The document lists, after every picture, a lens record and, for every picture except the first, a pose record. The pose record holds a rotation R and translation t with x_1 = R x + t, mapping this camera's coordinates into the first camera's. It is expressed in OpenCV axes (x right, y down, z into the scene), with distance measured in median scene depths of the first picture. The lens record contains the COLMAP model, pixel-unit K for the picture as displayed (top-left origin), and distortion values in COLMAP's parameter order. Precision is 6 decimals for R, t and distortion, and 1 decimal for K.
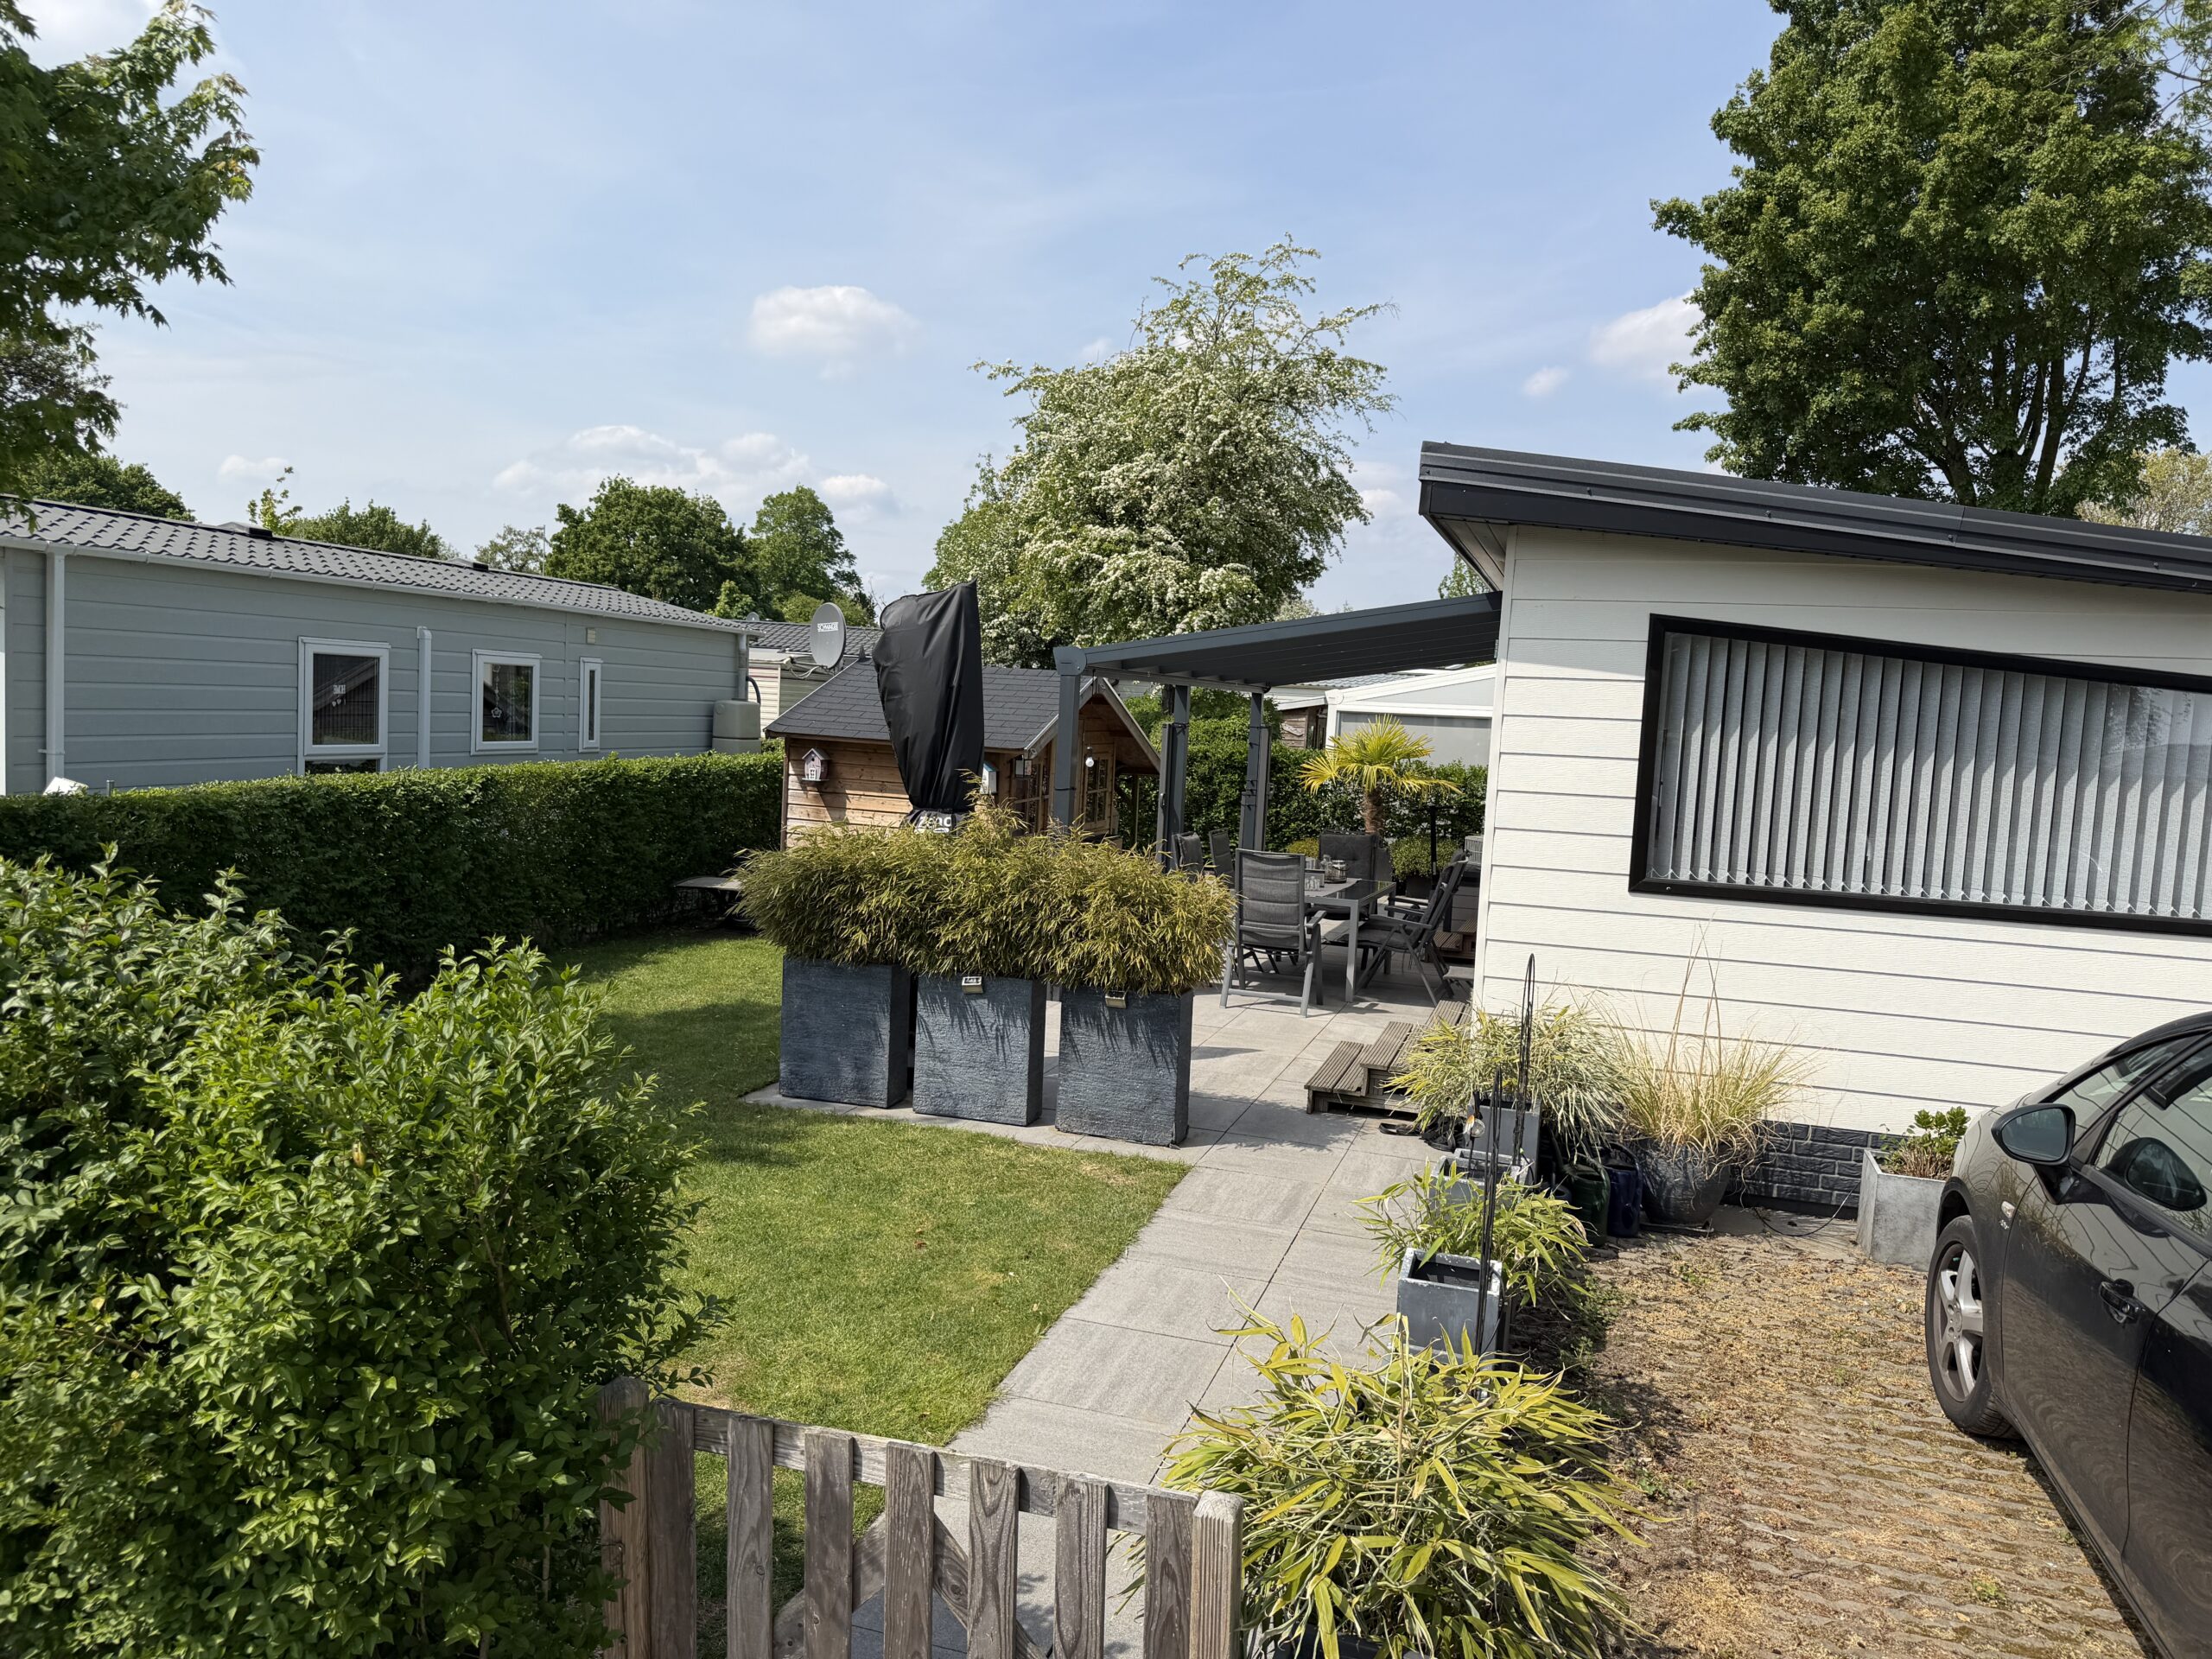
lens RADIAL K [[1520.8, 0, 1106.0], [0, 1520.8, 829.5], [0, 0, 1]] dist [0.229768, -0.001223]
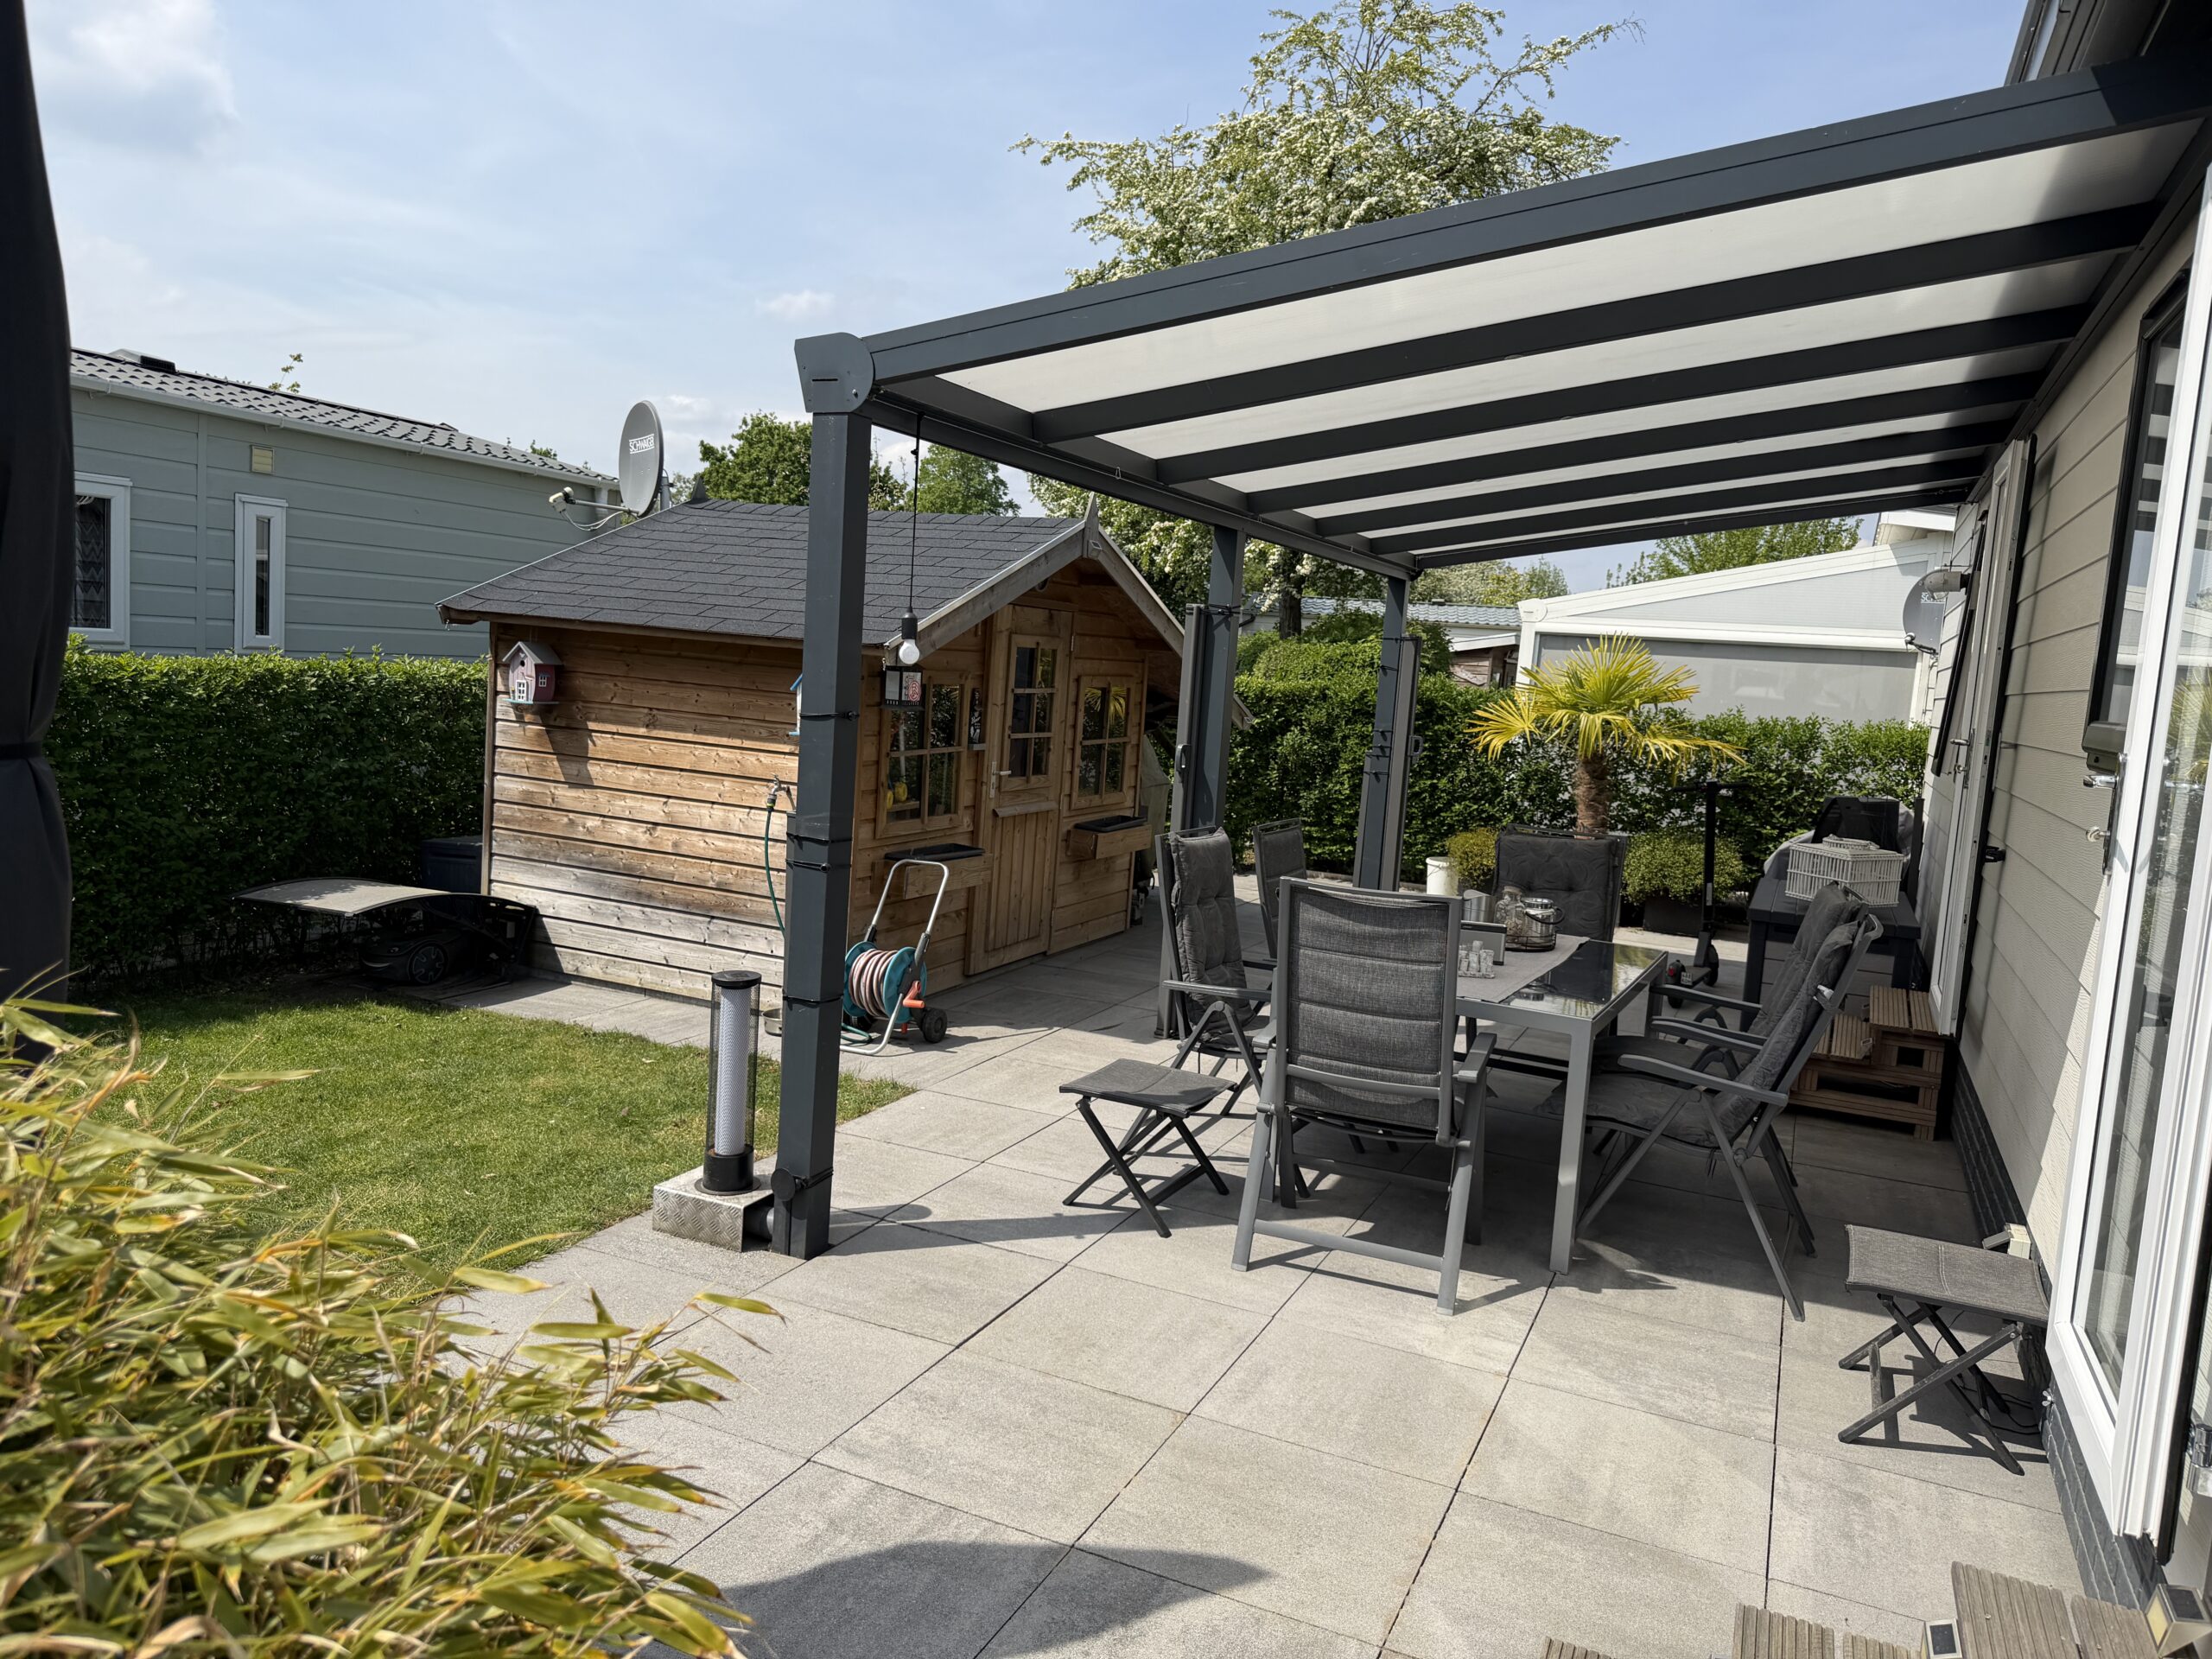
lens RADIAL K [[1513.4, 0, 1126.2], [0, 1513.4, 823.0], [0, 0, 1]] dist [0.225276, -0.318860]
pose [[0.994400, 0.029930, -0.101358, 0.050384], [-0.027922, 0.999386, 0.021172, -0.005760], [0.101930, -0.018224, 0.994625, 0.356780]]
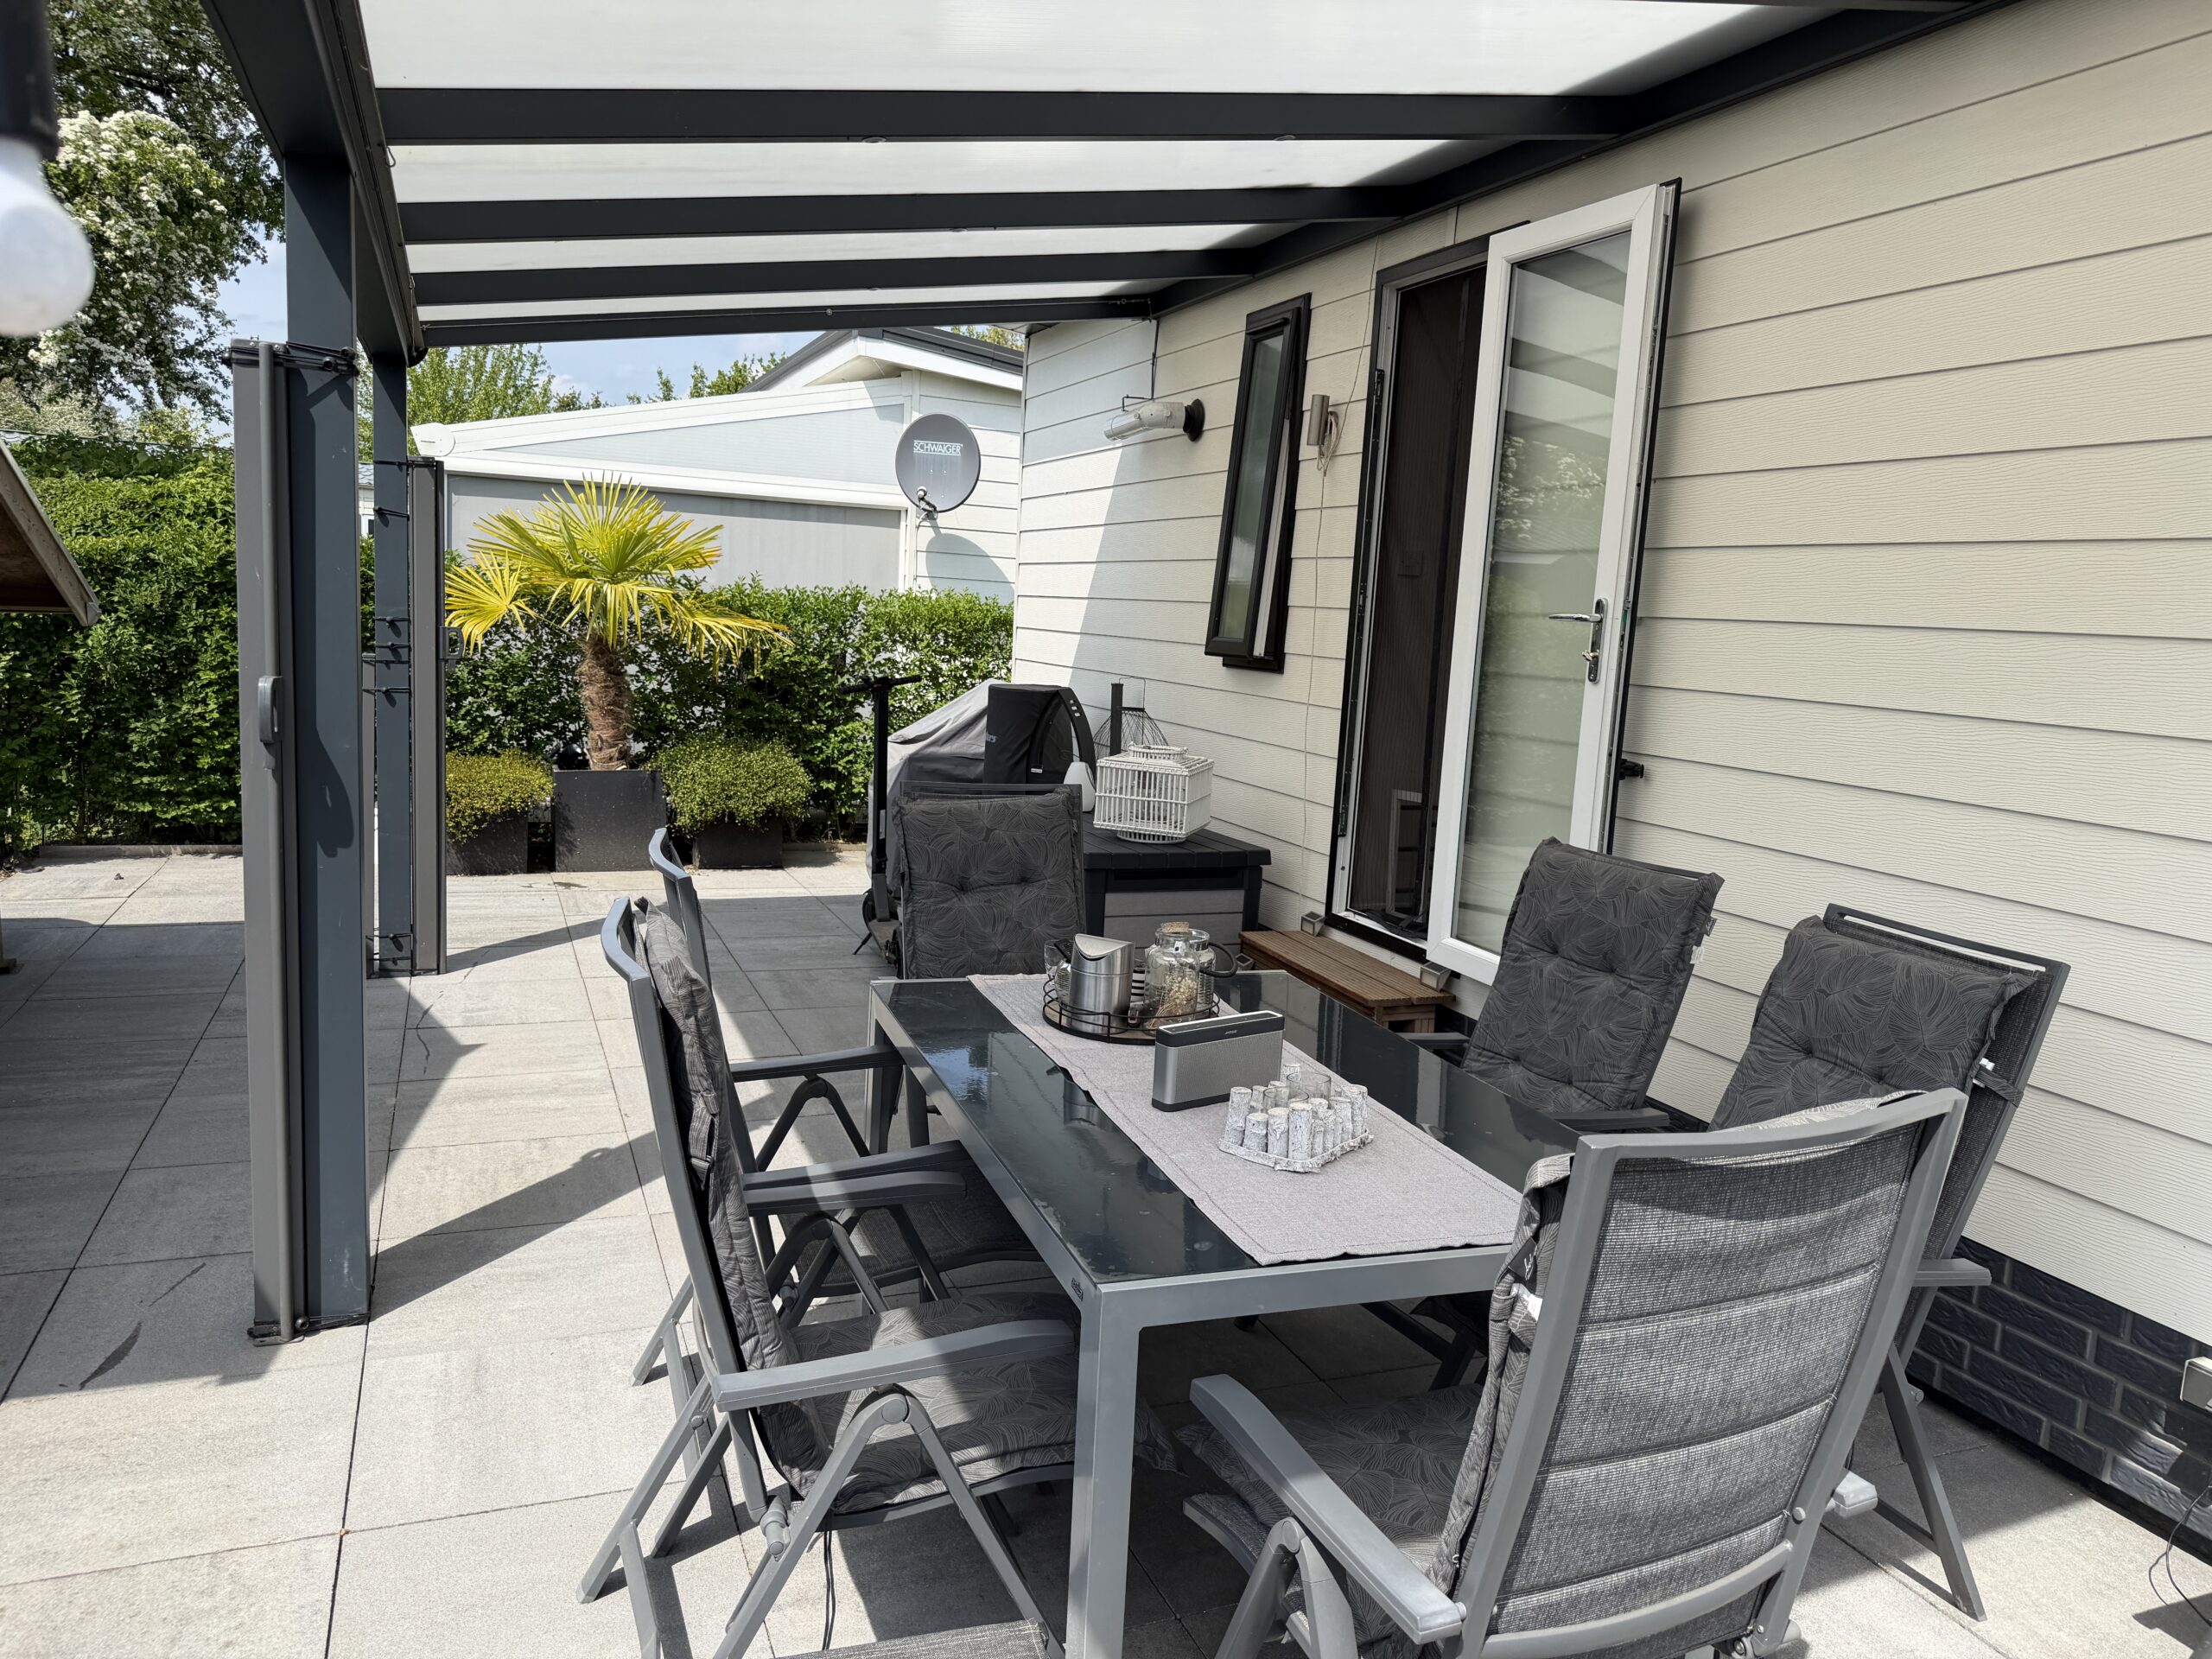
lens RADIAL K [[1572.3, 0, 1105.8], [0, 1572.3, 817.9], [0, 0, 1]] dist [0.006516, -0.007617]
pose [[0.768287, -0.096572, 0.632778, -0.008628], [0.037287, 0.993627, 0.106371, -0.016700], [-0.639018, -0.058129, 0.766992, 0.535560]]
